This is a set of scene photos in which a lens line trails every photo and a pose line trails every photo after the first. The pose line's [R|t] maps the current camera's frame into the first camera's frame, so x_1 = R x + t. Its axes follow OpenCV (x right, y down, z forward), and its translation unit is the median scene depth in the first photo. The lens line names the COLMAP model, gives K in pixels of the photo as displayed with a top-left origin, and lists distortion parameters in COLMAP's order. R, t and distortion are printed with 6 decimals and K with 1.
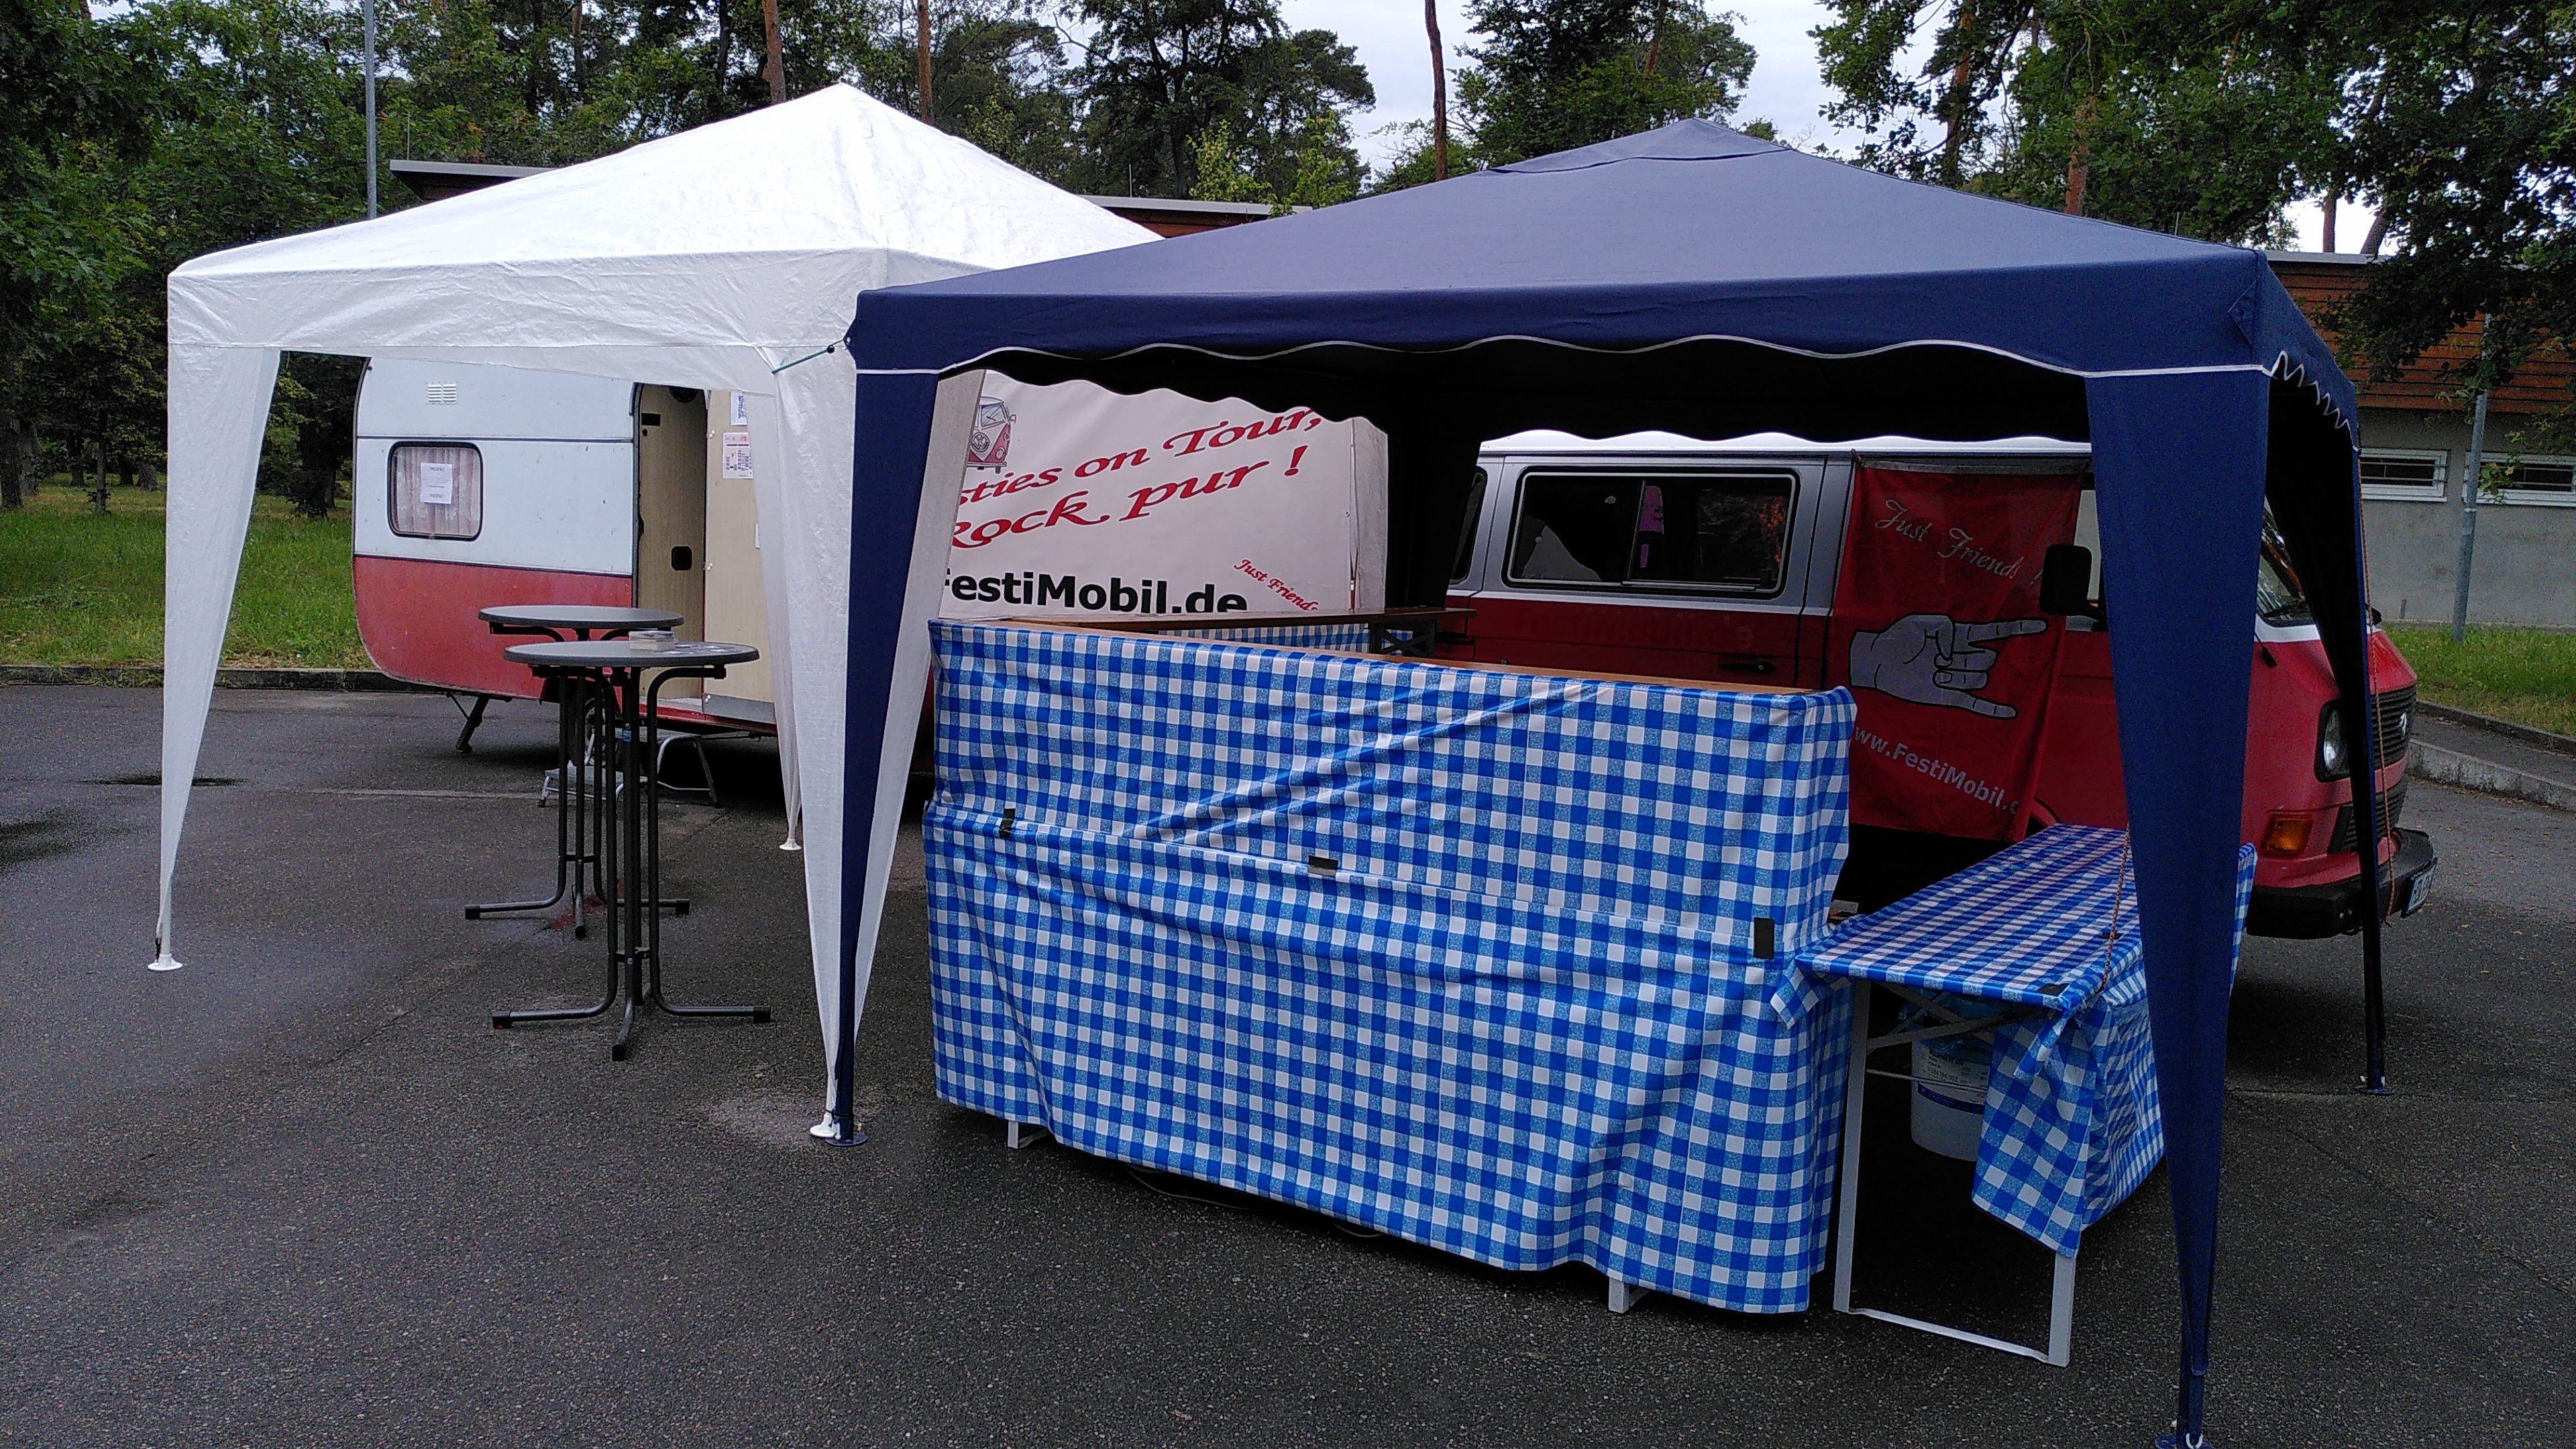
lens RADIAL K [[2006.2, 0, 1303.7], [0, 2006.2, 744.0], [0, 0, 1]] dist [0.048428, -0.001698]
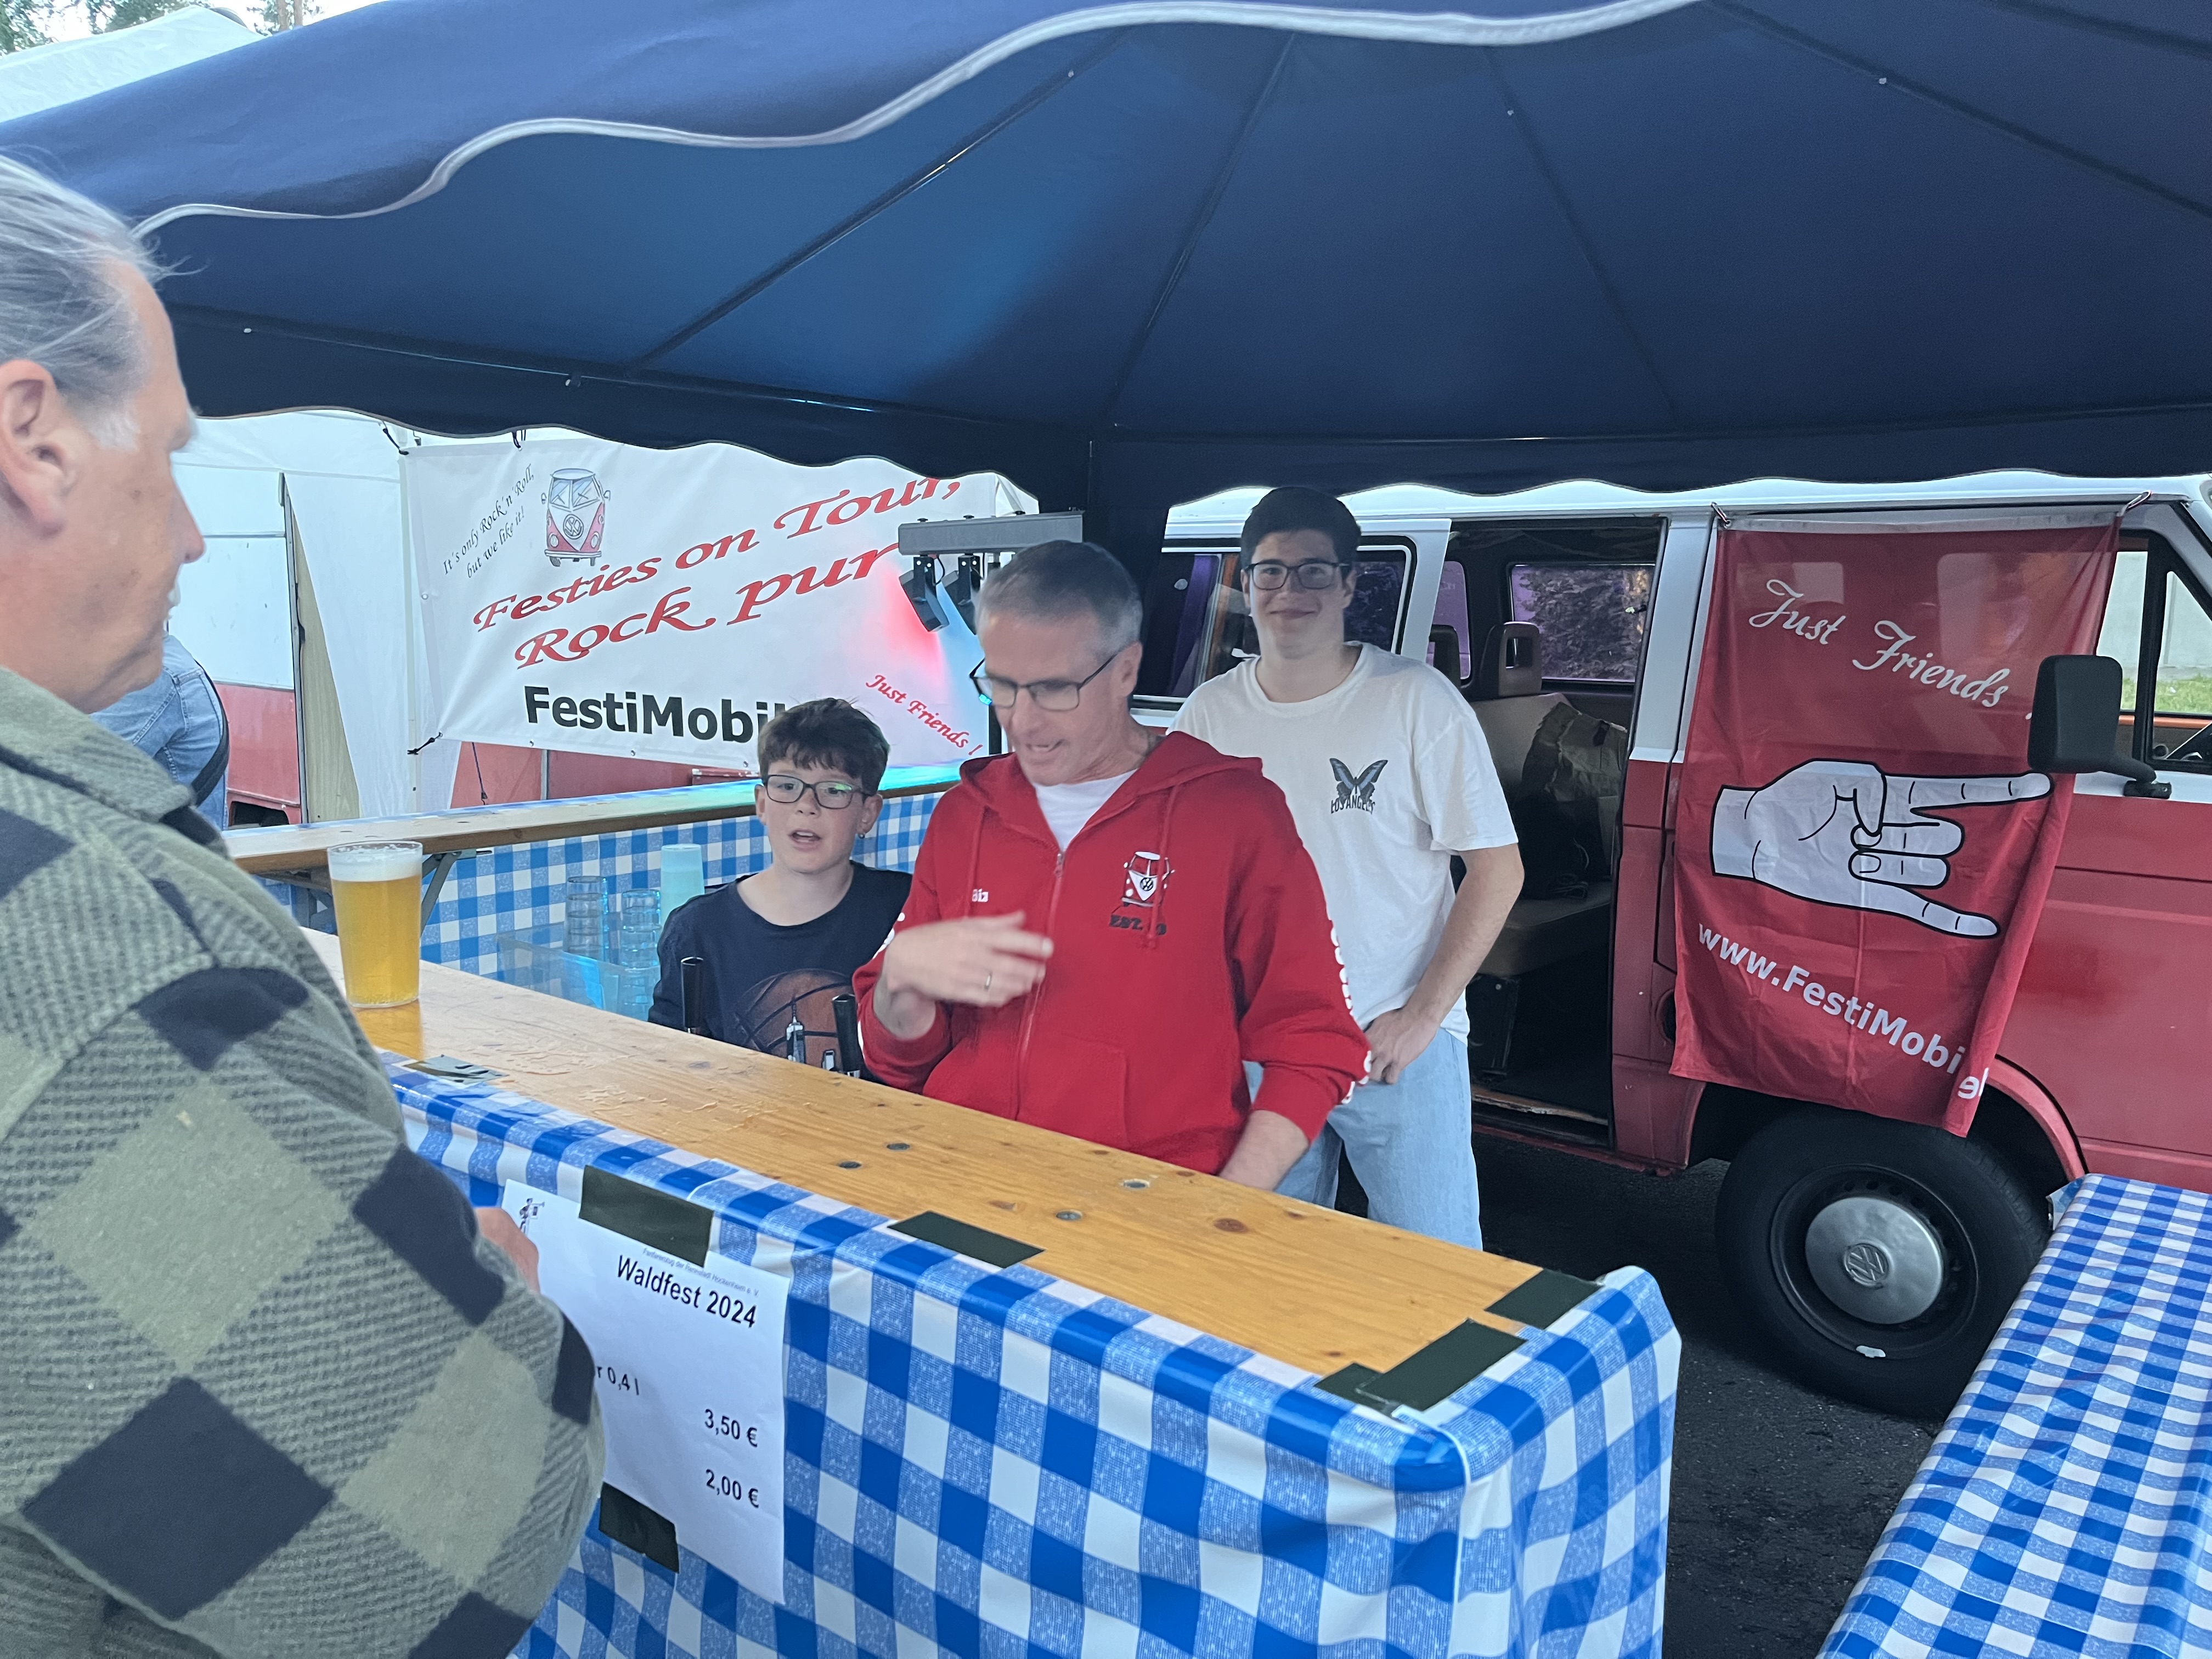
lens RADIAL K [[1648.6, 0, 1105.6], [0, 1648.6, 818.2], [0, 0, 1]] dist [0.025974, 0.002789]
pose [[0.996964, -0.010927, -0.077095, 0.100134], [0.012706, 0.999663, 0.022616, -0.050275], [0.076822, -0.023527, 0.996767, 0.385017]]
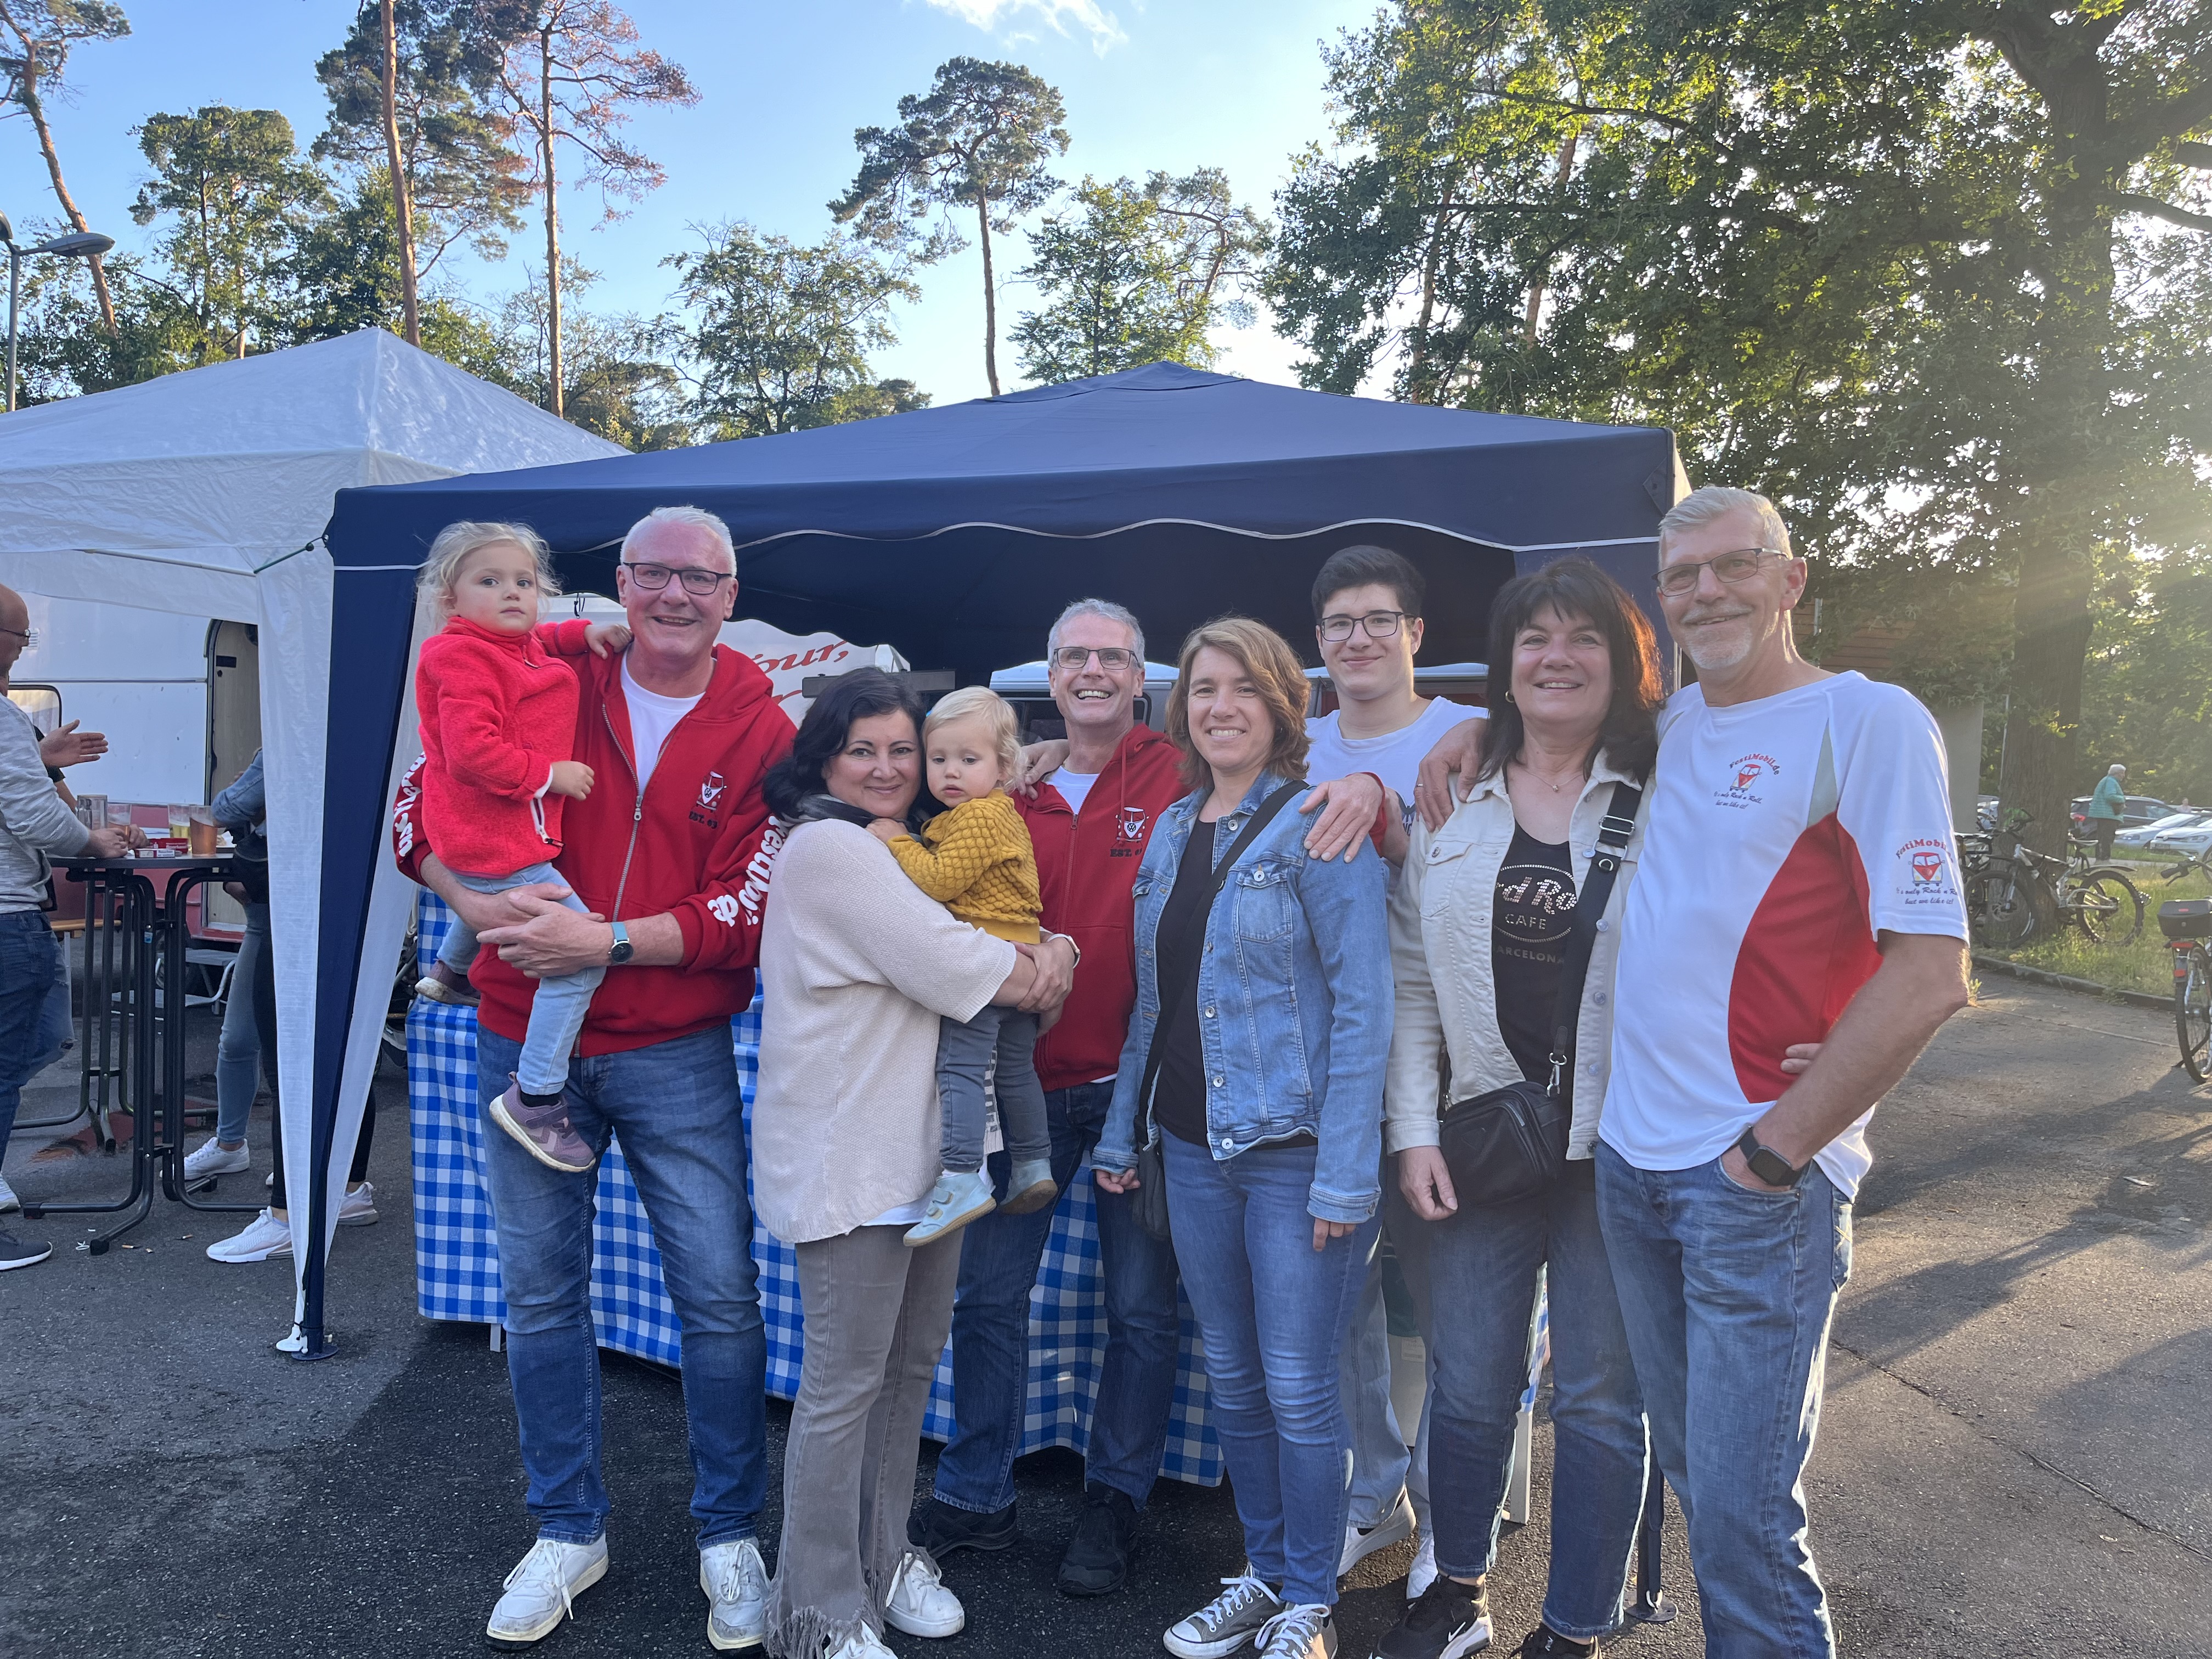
lens RADIAL K [[1648.6, 0, 1119.7], [0, 1648.6, 871.2], [0, 0, 1]] dist [0.025974, 0.002789]
pose [[0.991907, -0.010784, 0.126507, 0.038107], [0.018664, 0.997947, -0.061272, 0.014801], [-0.125587, 0.063137, 0.990072, 0.098549]]
